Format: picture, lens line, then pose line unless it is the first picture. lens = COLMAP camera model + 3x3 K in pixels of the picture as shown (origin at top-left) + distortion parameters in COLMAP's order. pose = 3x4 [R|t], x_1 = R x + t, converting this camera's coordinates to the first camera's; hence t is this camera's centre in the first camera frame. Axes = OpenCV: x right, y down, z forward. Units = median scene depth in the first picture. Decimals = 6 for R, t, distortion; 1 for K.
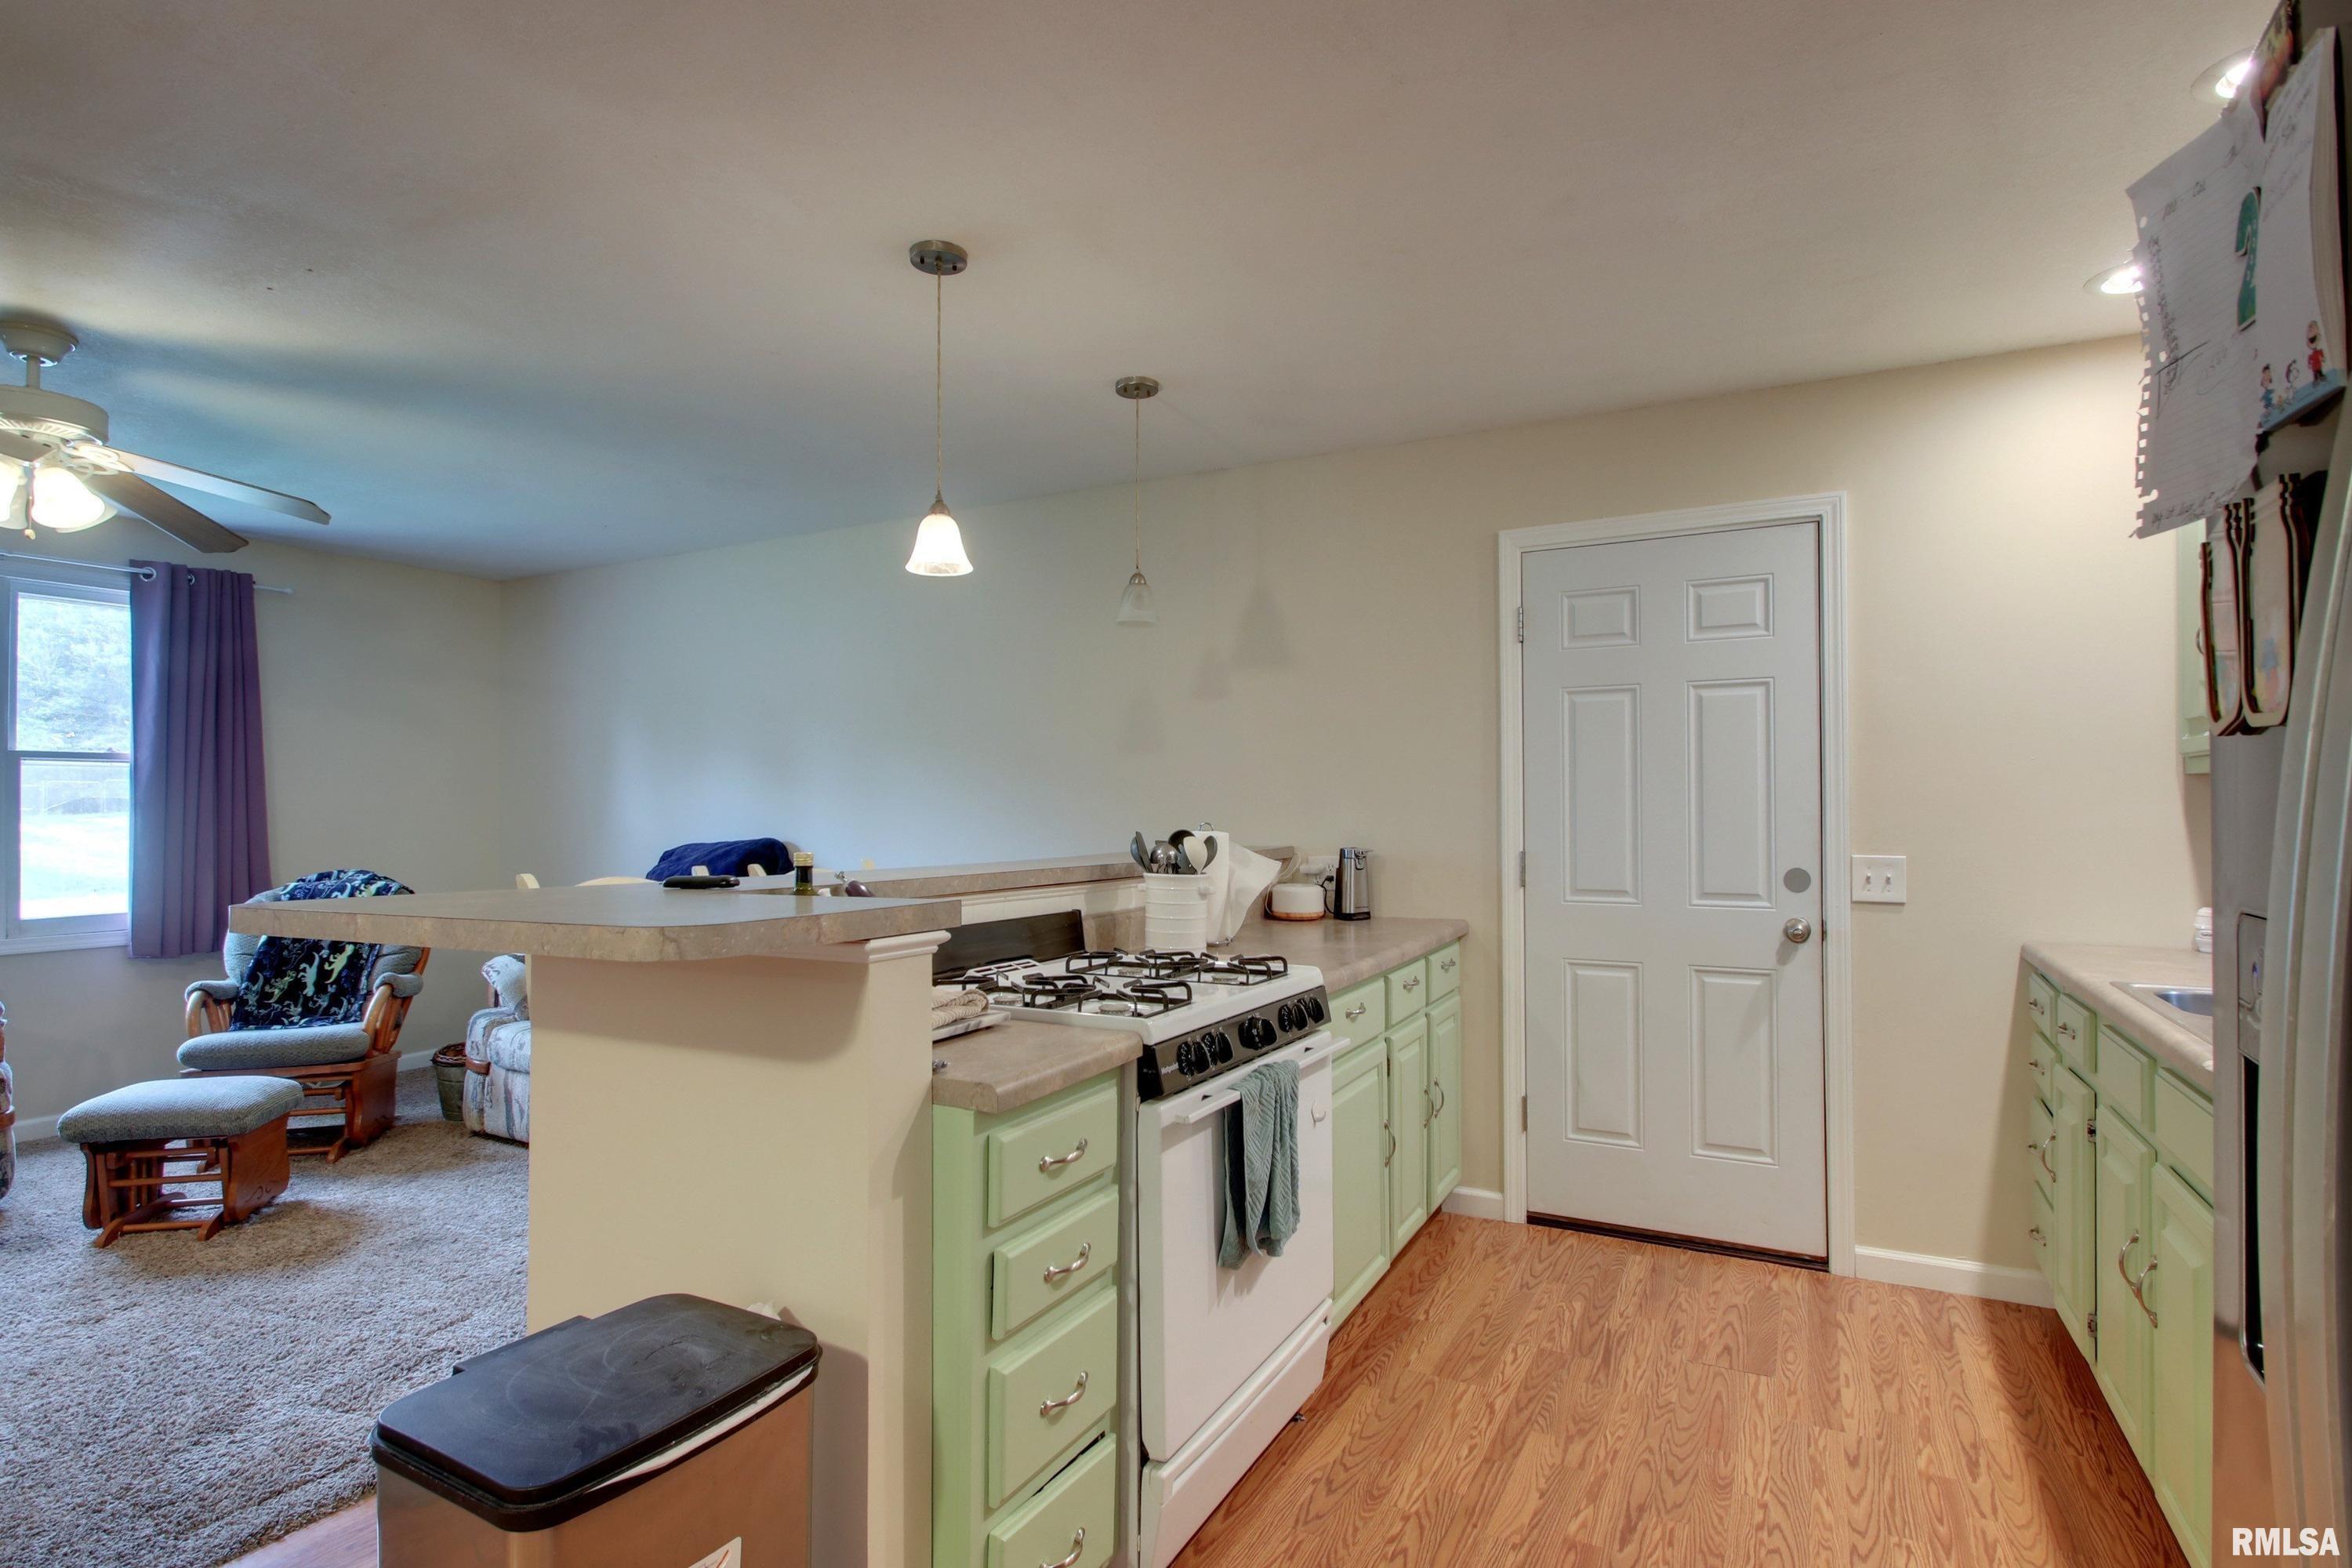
lens RADIAL K [[1133.0, 0, 1147.2], [0, 1133.0, 811.1], [0, 0, 1]] dist [0.005705, -0.008825]
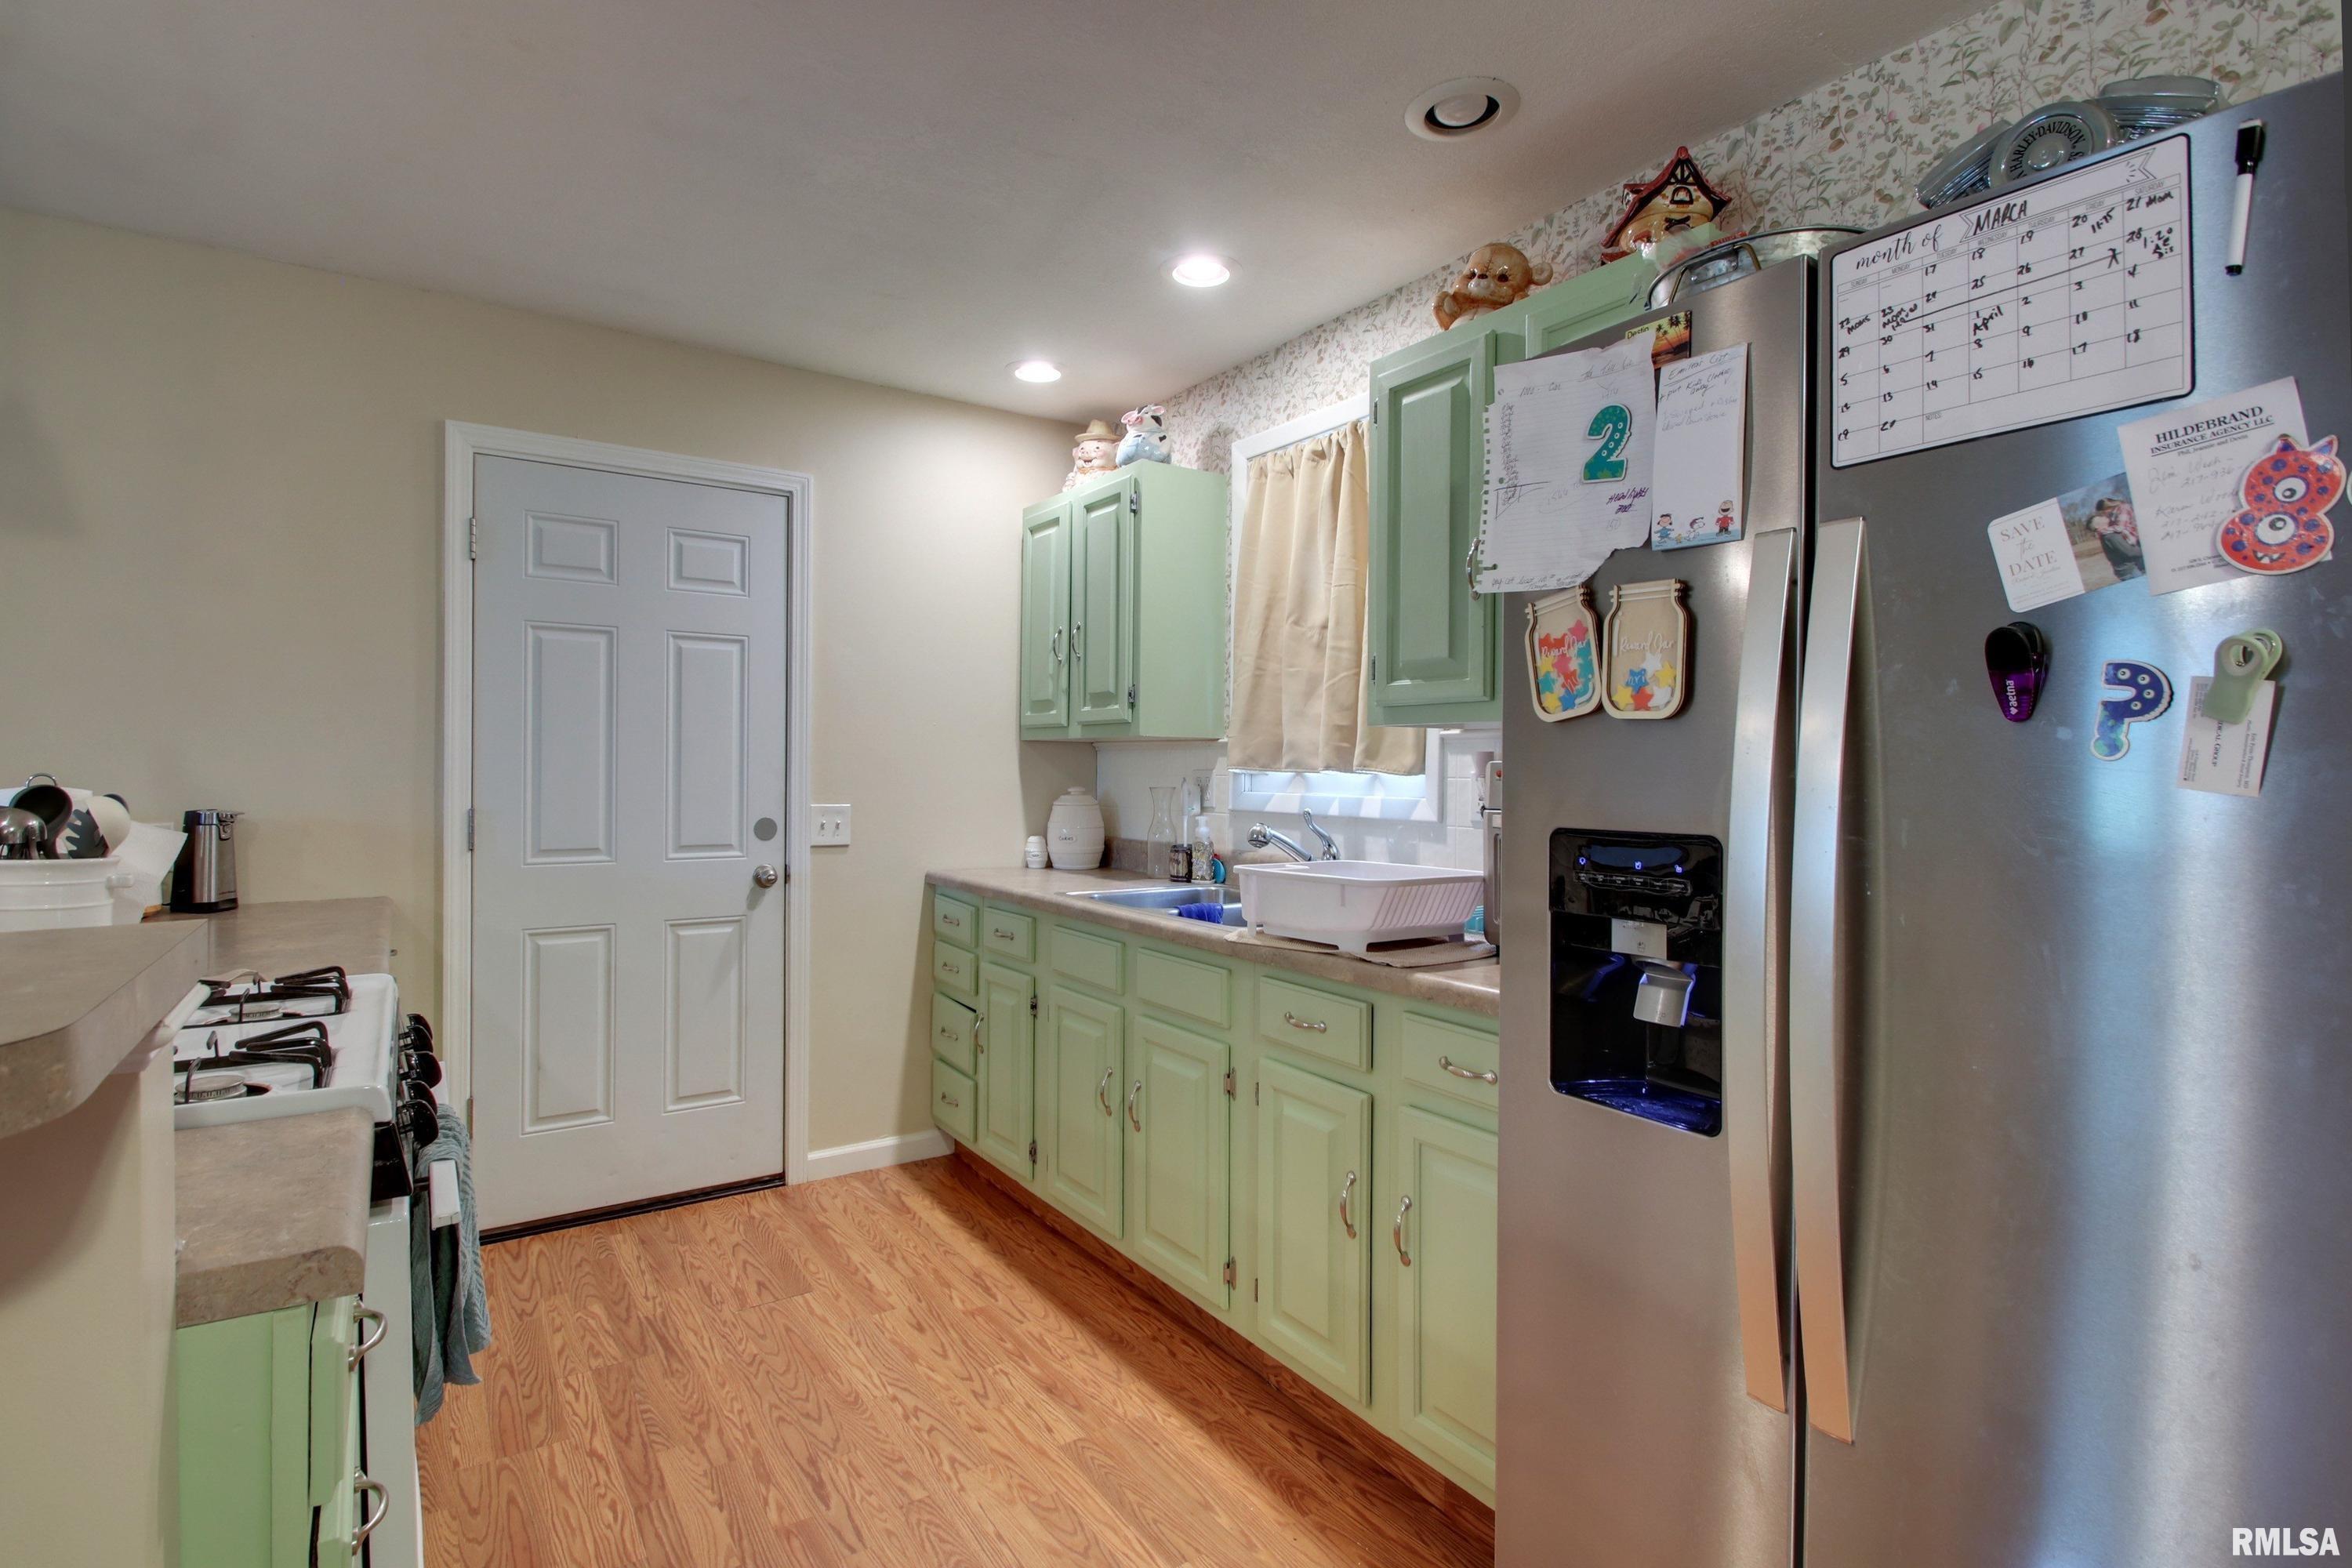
lens RADIAL K [[1133.0, 0, 1168.8], [0, 1133.0, 776.9], [0, 0, 1]] dist [0.005705, -0.008825]
pose [[0.467250, -0.002671, 0.884121, -0.183137], [-0.009556, 0.999922, 0.008071, -0.000063], [-0.884073, -0.012220, 0.467188, 0.158648]]
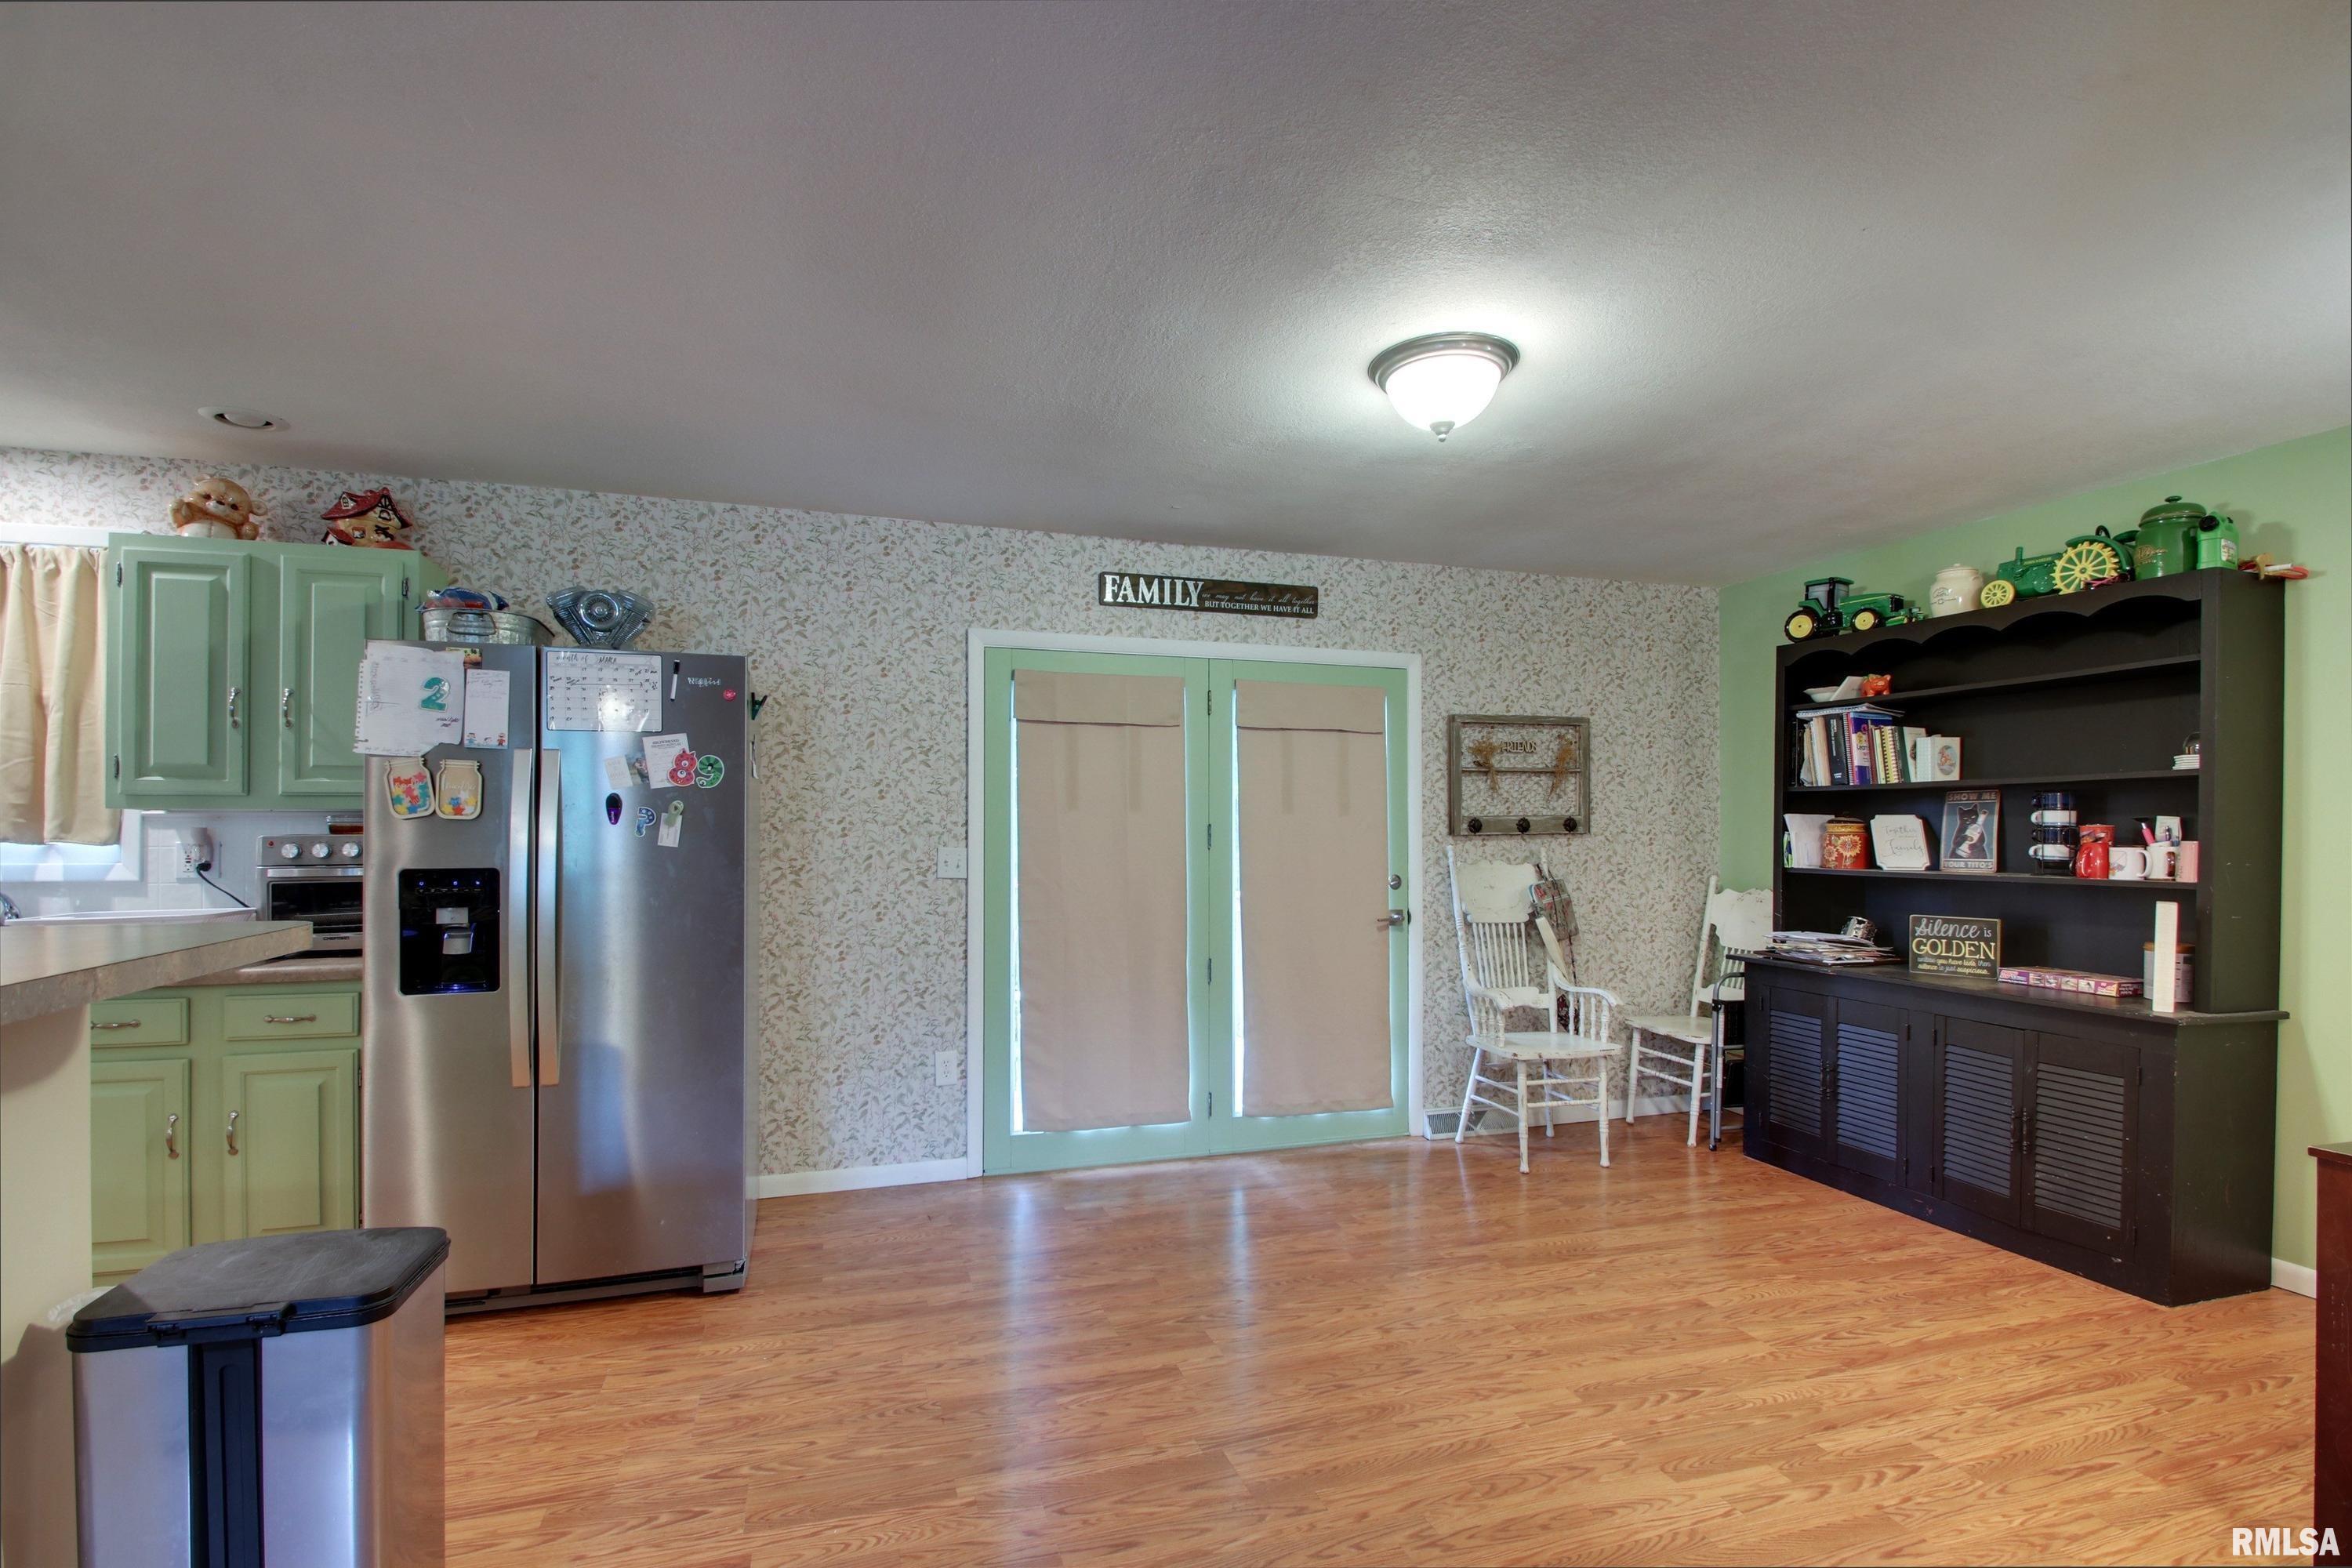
lens RADIAL K [[1101.6, 0, 1201.0], [0, 1101.6, 824.7], [0, 0, 1]] dist [-0.003810, -0.006665]
pose [[-0.732807, 0.009957, 0.680363, -0.801740], [-0.000316, 0.999888, -0.014974, -0.001122], [-0.680436, -0.011188, -0.732722, 0.442015]]
